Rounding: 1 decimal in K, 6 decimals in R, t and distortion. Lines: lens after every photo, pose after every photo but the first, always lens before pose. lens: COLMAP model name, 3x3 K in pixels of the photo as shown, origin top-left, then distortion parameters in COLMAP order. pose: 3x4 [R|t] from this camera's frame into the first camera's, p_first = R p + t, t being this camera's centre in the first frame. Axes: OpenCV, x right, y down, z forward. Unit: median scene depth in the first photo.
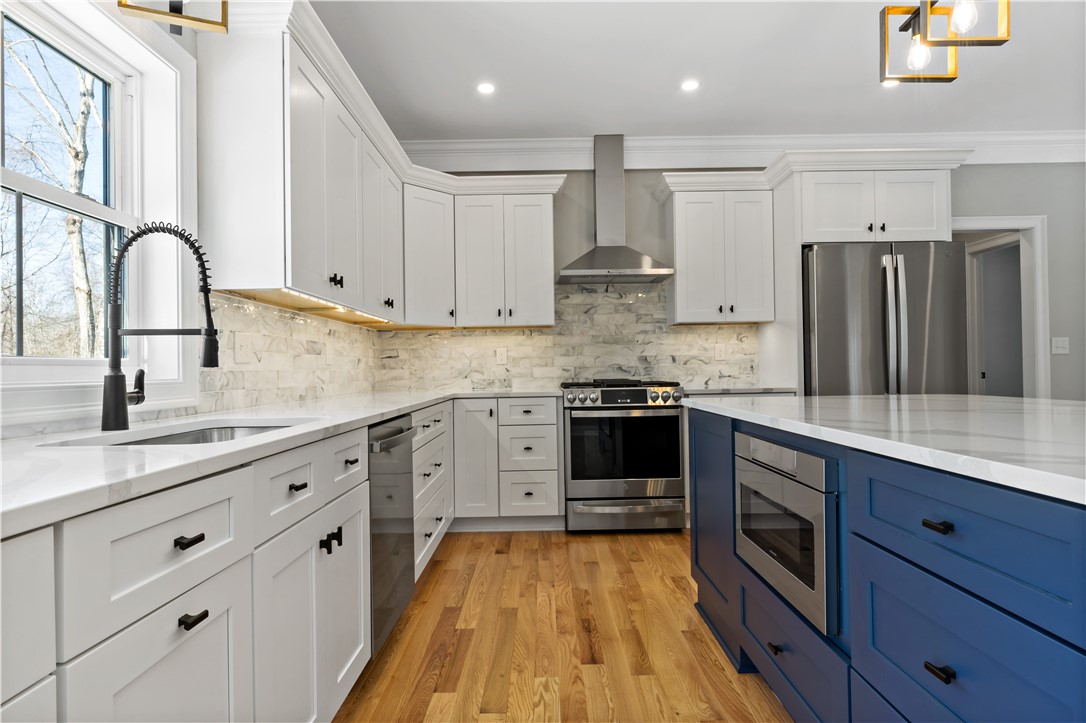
lens RADIAL K [[589.2, 0, 523.8], [0, 589.2, 363.5], [0, 0, 1]] dist [-0.003607, -0.000425]
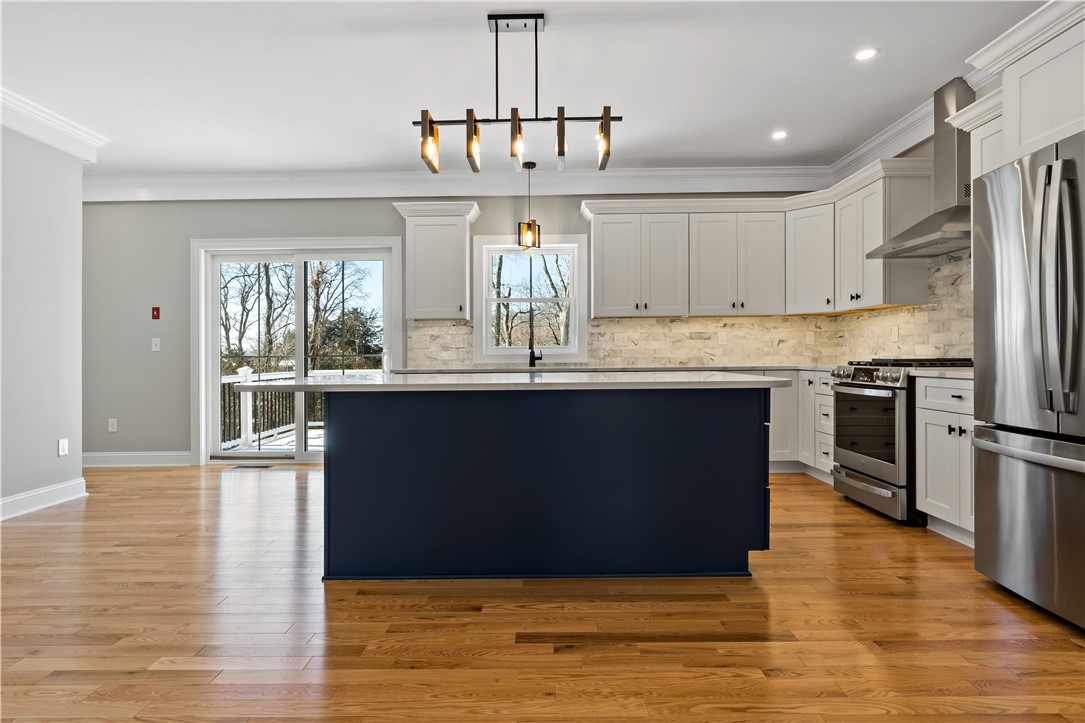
lens RADIAL K [[595.8, 0, 565.0], [0, 595.8, 339.7], [0, 0, 1]] dist [-0.000504, -0.003063]
pose [[0.023250, -0.008243, -0.999696, 1.175660], [0.021216, 0.999745, -0.007750, -0.008069], [0.999505, -0.021030, 0.023419, 0.449860]]
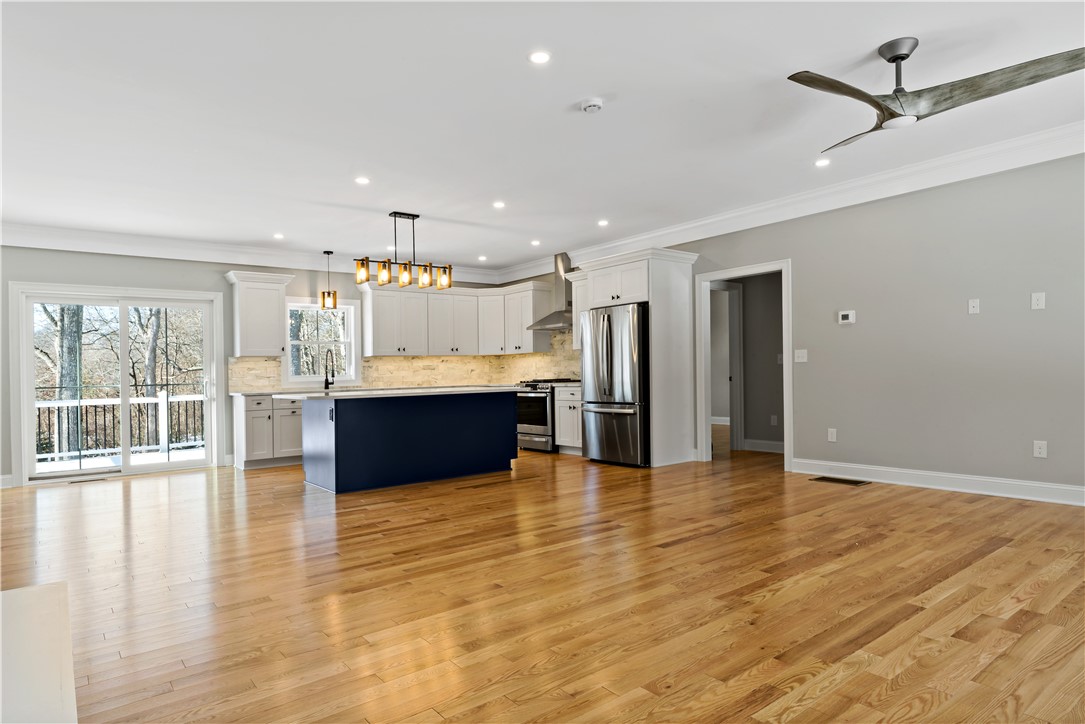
lens RADIAL K [[615.2, 0, 564.1], [0, 615.2, 371.1], [0, 0, 1]] dist [-0.003296, 0.001291]
pose [[0.647081, -0.000711, -0.762421, 1.954459], [0.022695, 0.999574, 0.018329, -0.041158], [0.762083, -0.029163, 0.646822, -0.371941]]
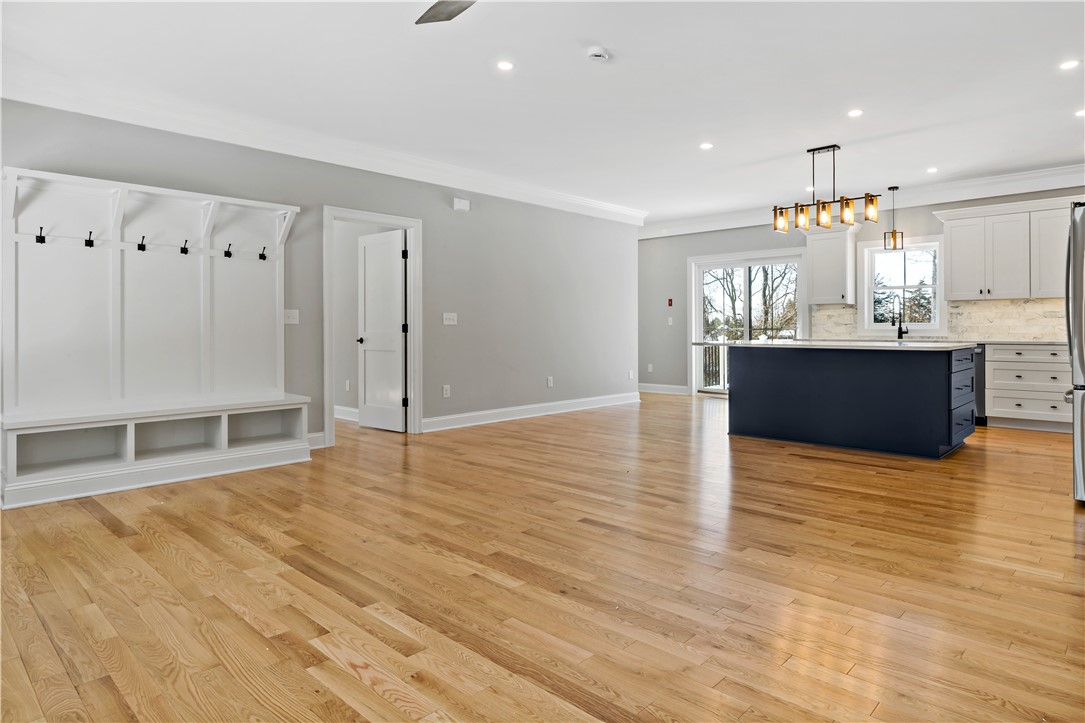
lens RADIAL K [[671.0, 0, 579.0], [0, 671.0, 321.7], [0, 0, 1]] dist [-0.012995, 0.004763]
pose [[-0.666116, 0.012859, -0.745737, 2.042356], [0.022246, 0.999749, -0.002632, -0.027342], [0.745516, -0.018343, -0.666235, 1.077142]]
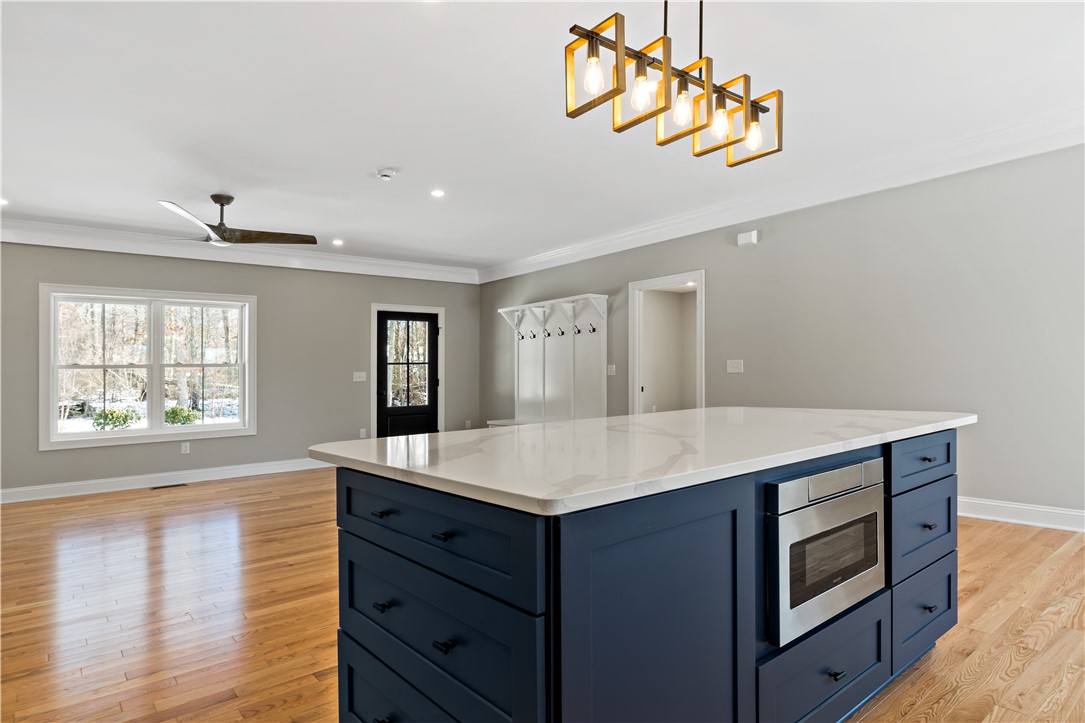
lens RADIAL K [[588.6, 0, 558.1], [0, 588.6, 353.7], [0, 0, 1]] dist [-0.003607, -0.000425]
pose [[-0.645878, 0.059361, 0.761130, -0.034330], [0.025157, 0.998086, -0.056494, -0.007522], [-0.763026, -0.017341, -0.646135, 0.882338]]
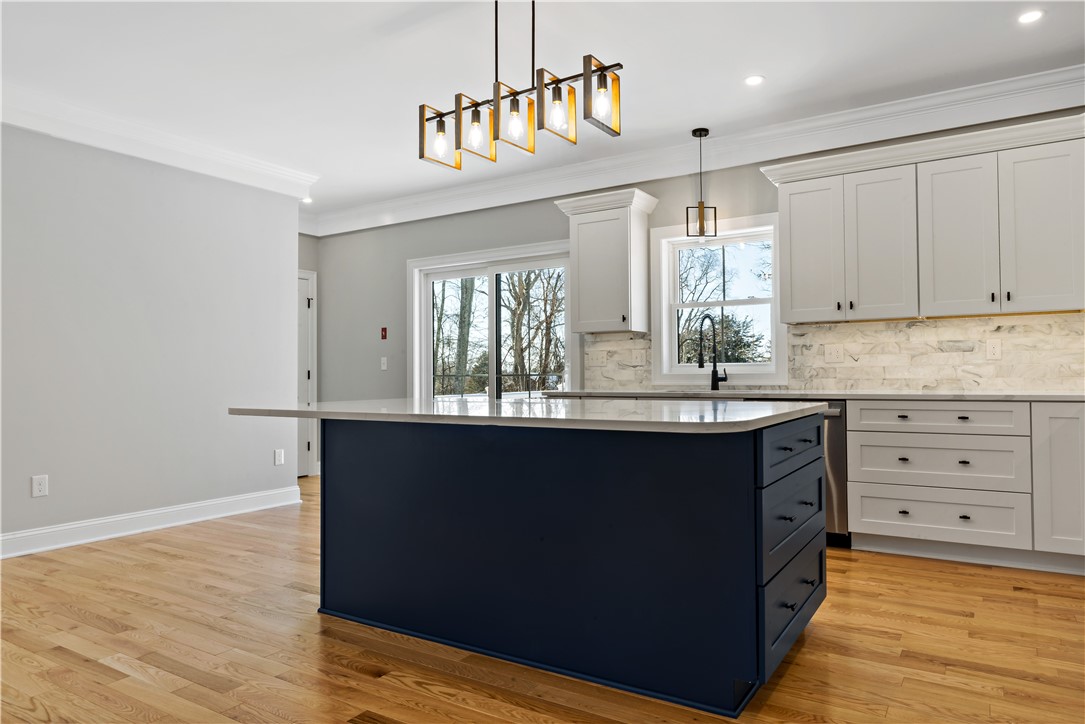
lens RADIAL K [[718.3, 0, 605.7], [0, 718.3, 343.0], [0, 0, 1]] dist [-0.001808, -0.007307]
pose [[-0.492643, -0.012842, -0.870137, 1.009620], [0.029157, 0.999086, -0.031253, -0.007368], [0.869743, -0.040768, -0.491818, 0.897692]]
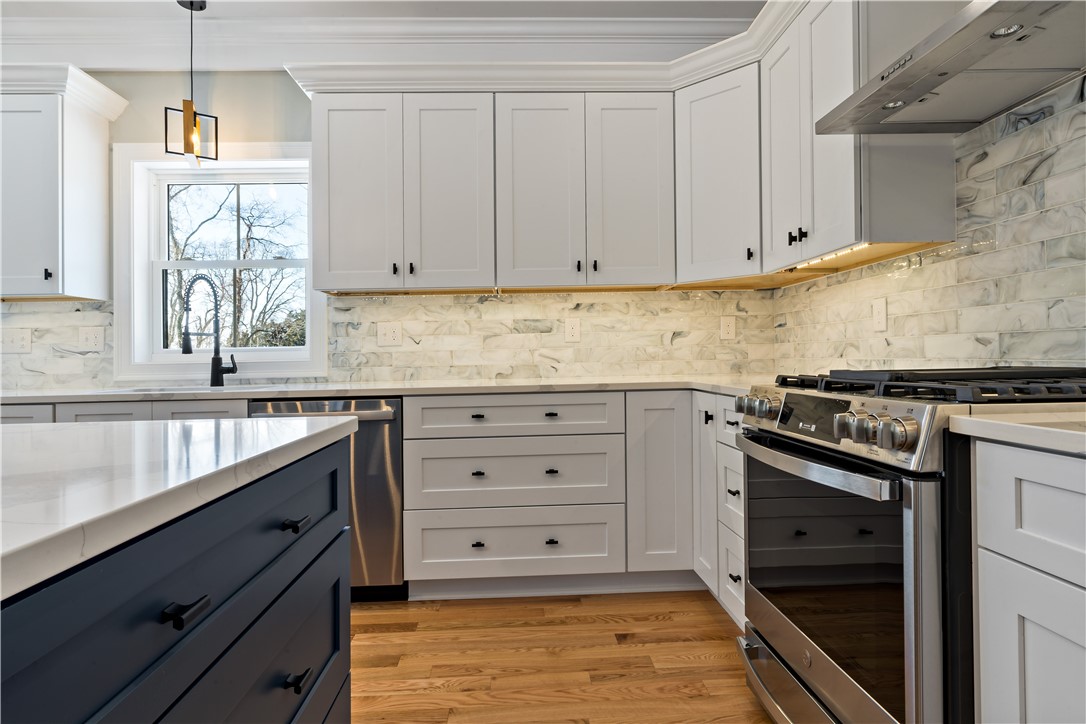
lens RADIAL K [[589.2, 0, 573.3], [0, 589.2, 346.4], [0, 0, 1]] dist [-0.003607, -0.000425]
pose [[0.075809, -0.001200, -0.997122, 0.522616], [0.030725, 0.999527, 0.001133, 0.006720], [0.996649, -0.030723, 0.075810, 0.811564]]
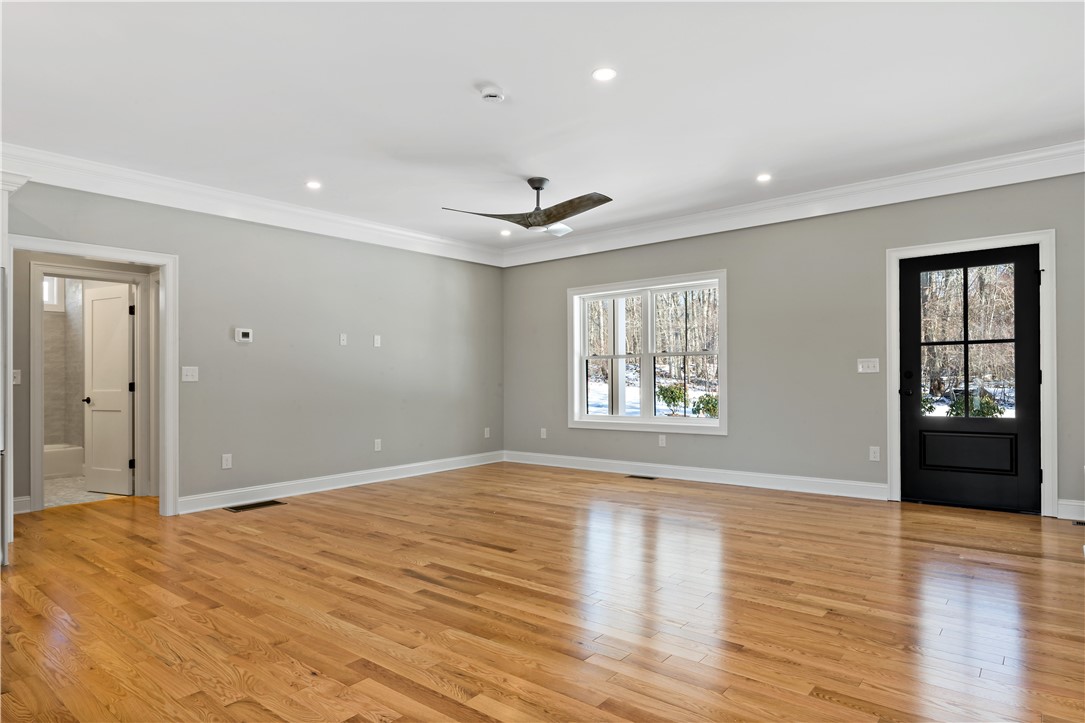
lens RADIAL K [[615.2, 0, 544.5], [0, 615.2, 335.3], [0, 0, 1]] dist [-0.003296, 0.001291]
pose [[0.628493, 0.060253, 0.775478, 0.463724], [-0.005438, 0.997311, -0.073082, -0.025171], [-0.777796, 0.041715, 0.627130, -0.336365]]
